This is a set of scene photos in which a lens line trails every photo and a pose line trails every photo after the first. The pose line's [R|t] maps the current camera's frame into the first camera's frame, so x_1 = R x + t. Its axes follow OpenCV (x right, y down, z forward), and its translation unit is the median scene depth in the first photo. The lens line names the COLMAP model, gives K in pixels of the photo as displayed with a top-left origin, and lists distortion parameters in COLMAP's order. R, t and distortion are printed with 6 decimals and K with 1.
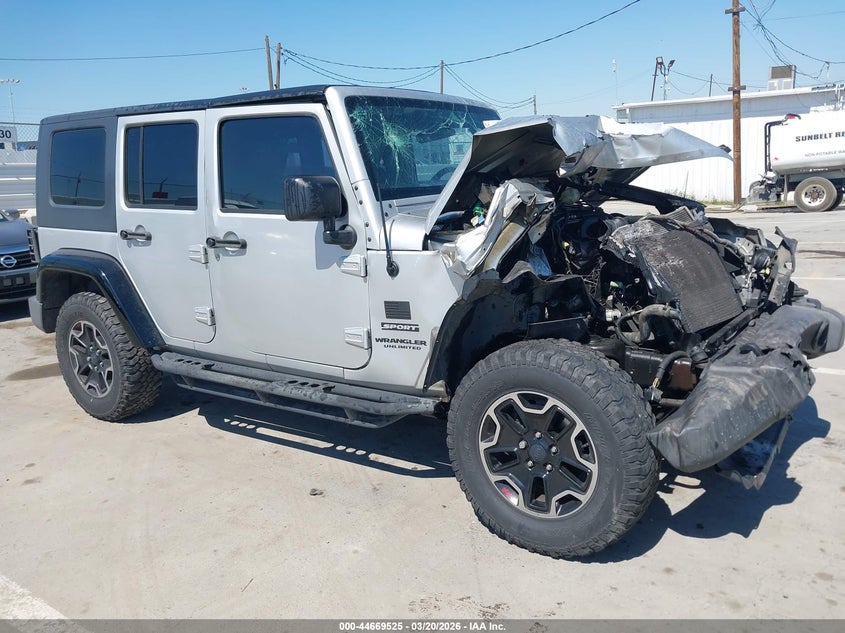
lens RADIAL K [[668.1, 0, 425.9], [0, 668.1, 312.0], [0, 0, 1]] dist [0.004931, -0.010981]
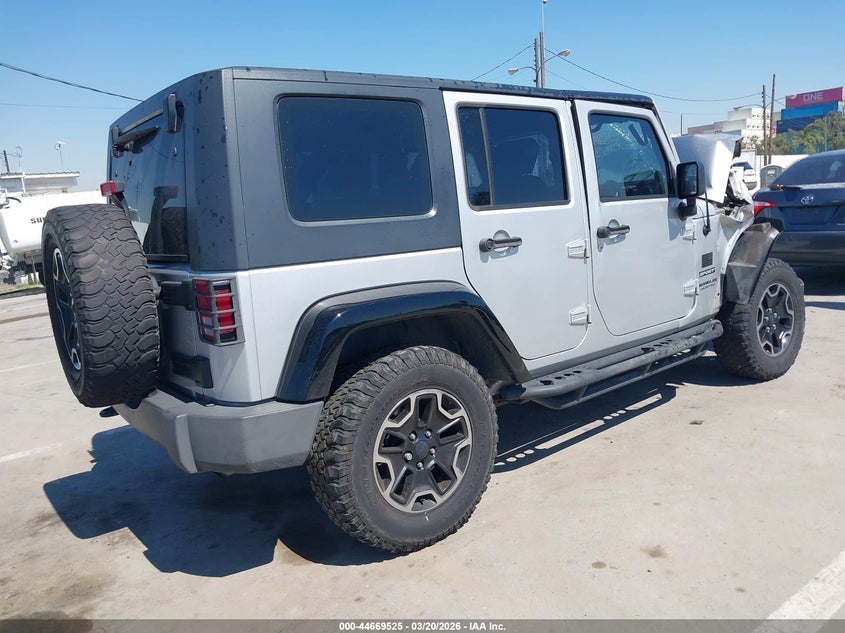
lens RADIAL K [[668.1, 0, 427.8], [0, 668.1, 315.1], [0, 0, 1]] dist [0.004931, -0.010981]
pose [[0.315324, -0.143524, 0.938068, -1.239594], [0.271113, 0.960923, 0.055889, -0.102482], [-0.909433, 0.236700, 0.341913, 0.850635]]
